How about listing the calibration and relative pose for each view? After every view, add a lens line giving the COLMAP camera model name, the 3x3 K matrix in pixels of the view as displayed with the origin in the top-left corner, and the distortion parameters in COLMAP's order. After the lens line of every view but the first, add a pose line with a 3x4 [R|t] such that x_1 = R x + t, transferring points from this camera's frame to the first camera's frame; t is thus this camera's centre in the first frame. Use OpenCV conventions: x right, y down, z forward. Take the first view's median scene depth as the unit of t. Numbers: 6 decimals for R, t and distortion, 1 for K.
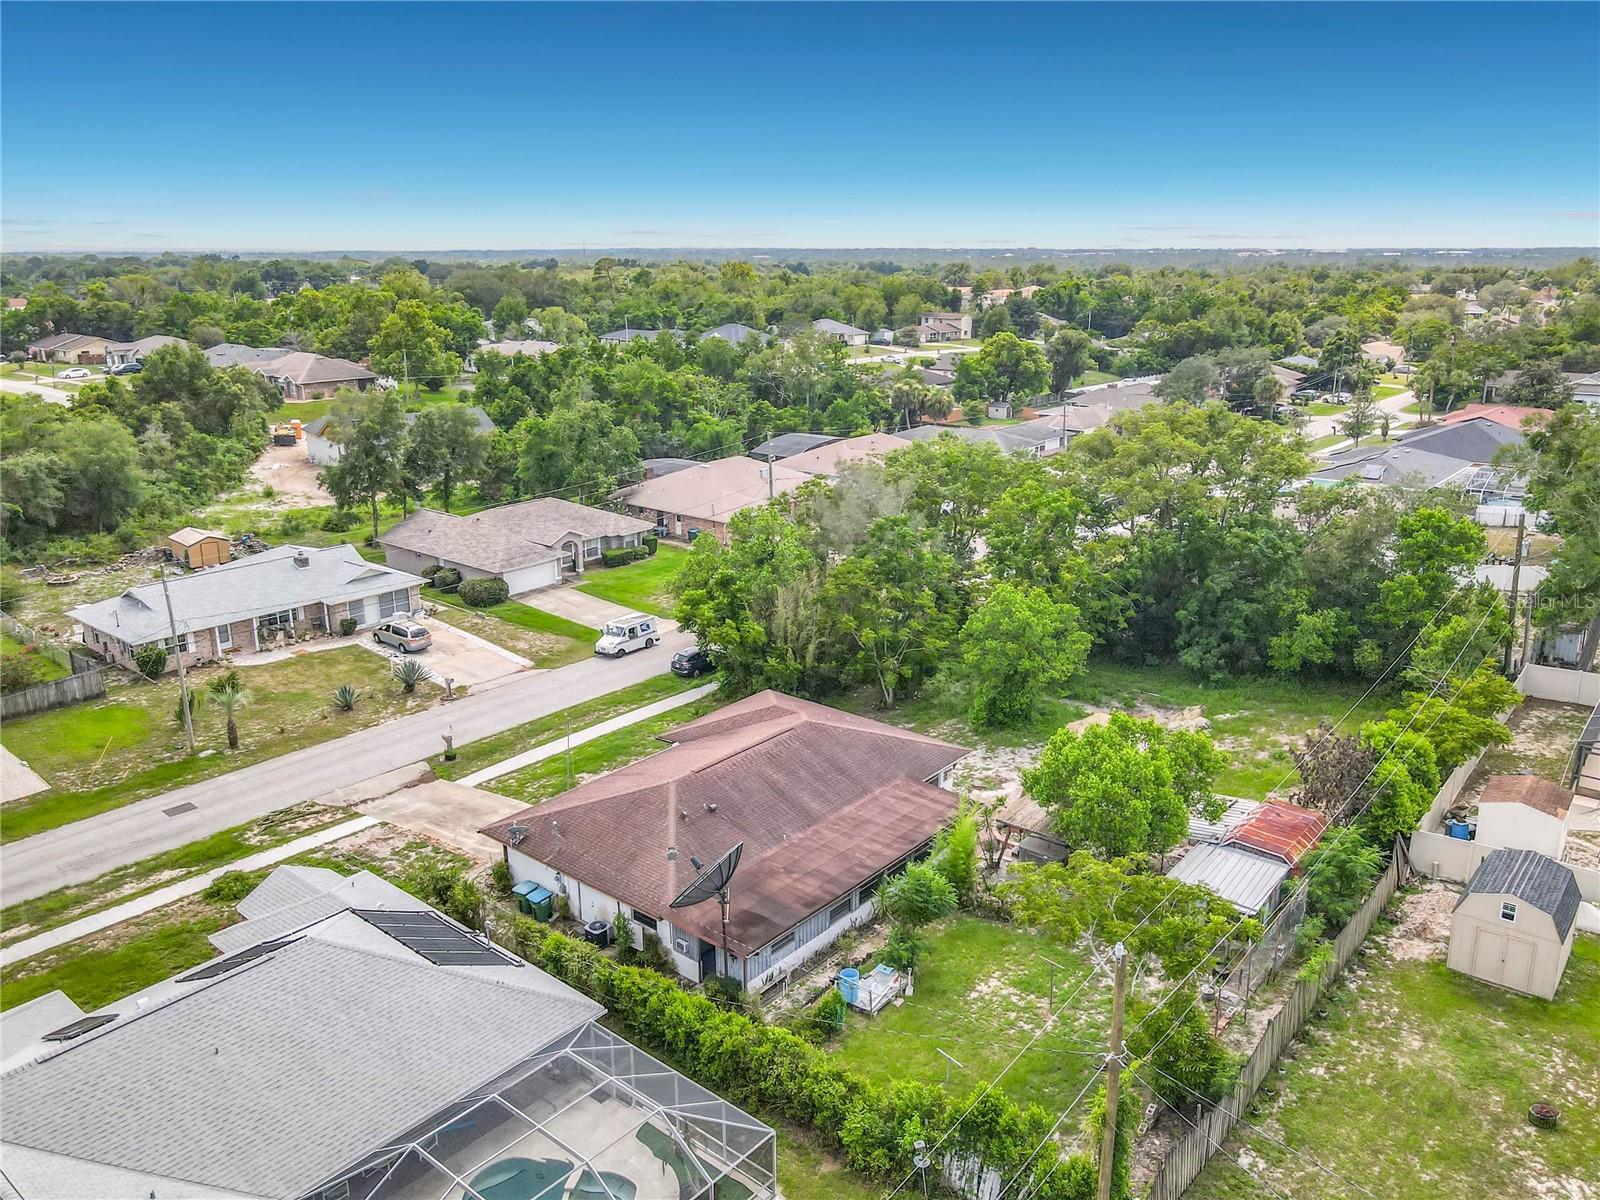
lens RADIAL K [[1200.8, 0, 827.2], [0, 1200.8, 608.1], [0, 0, 1]] dist [0.010606, 0.001302]
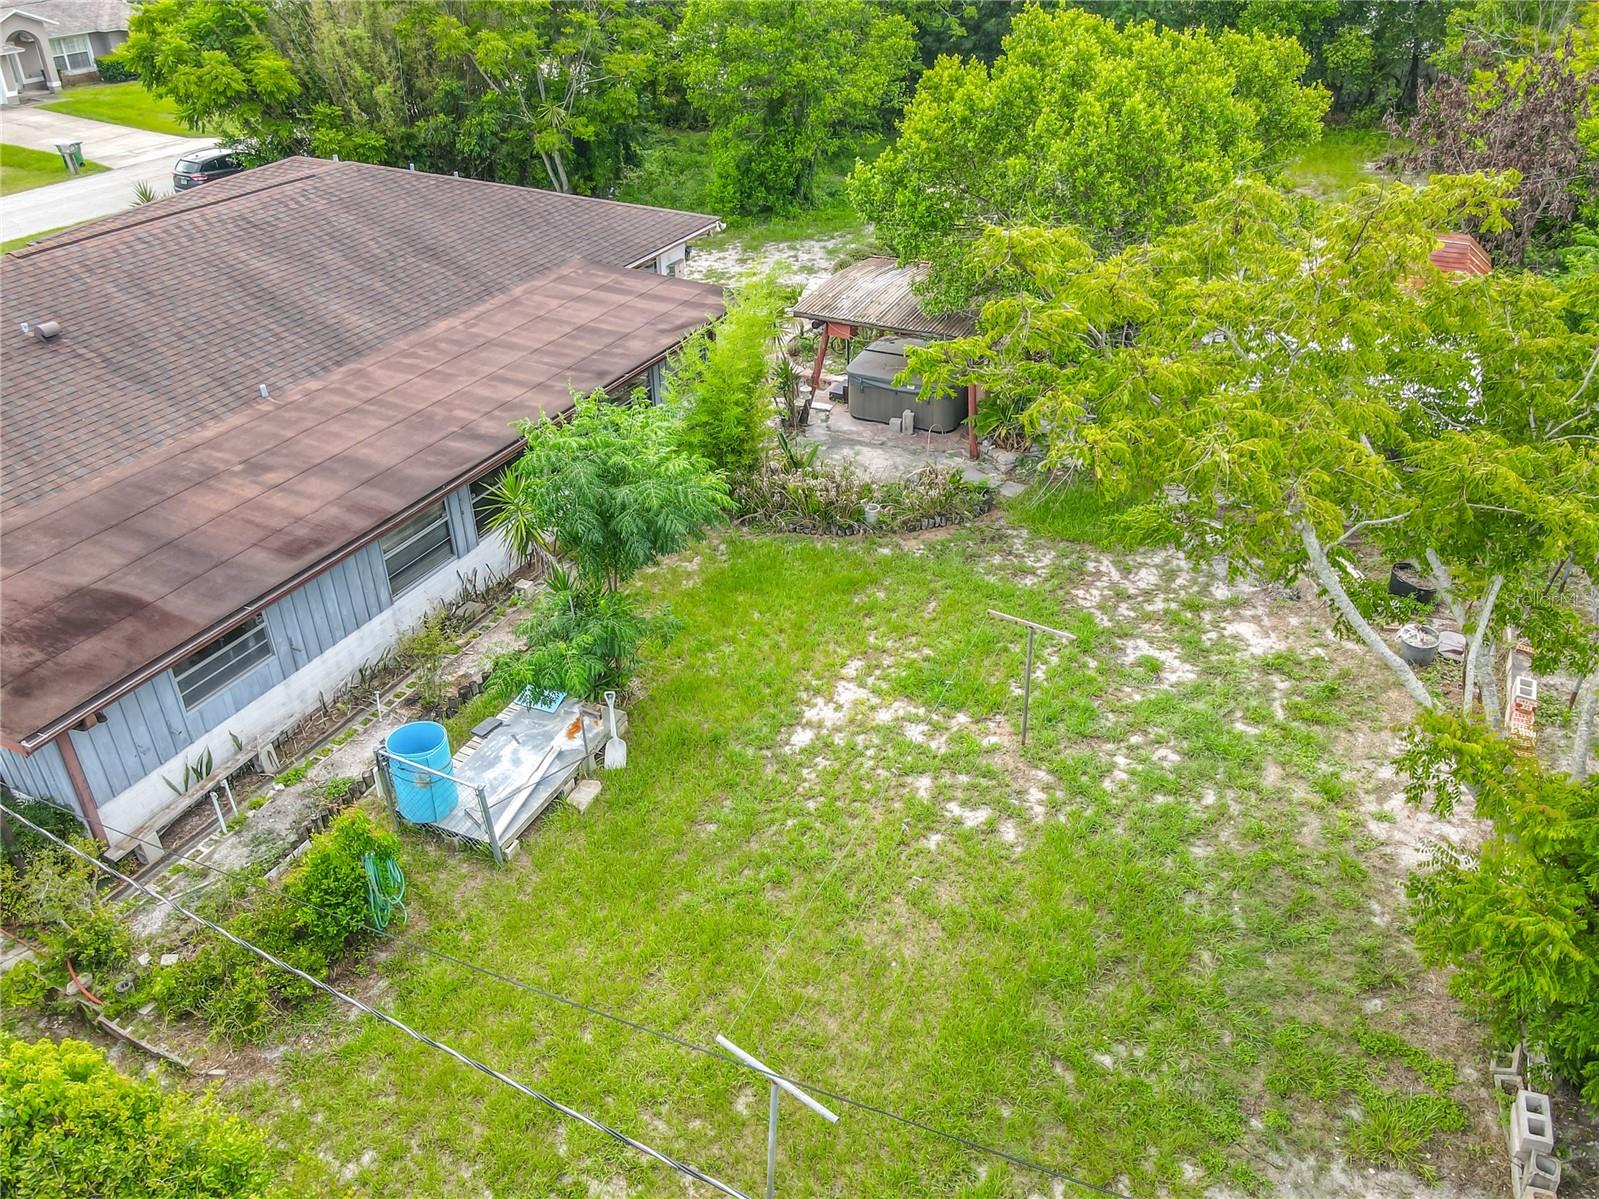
lens RADIAL K [[1200.1, 0, 826.7], [0, 1200.1, 607.6], [0, 0, 1]] dist [0.010606, 0.001302]
pose [[0.972685, -0.127421, 0.194030, 0.061142], [0.066906, 0.954294, 0.291285, 0.170381], [-0.222277, -0.270346, 0.936753, 0.631053]]
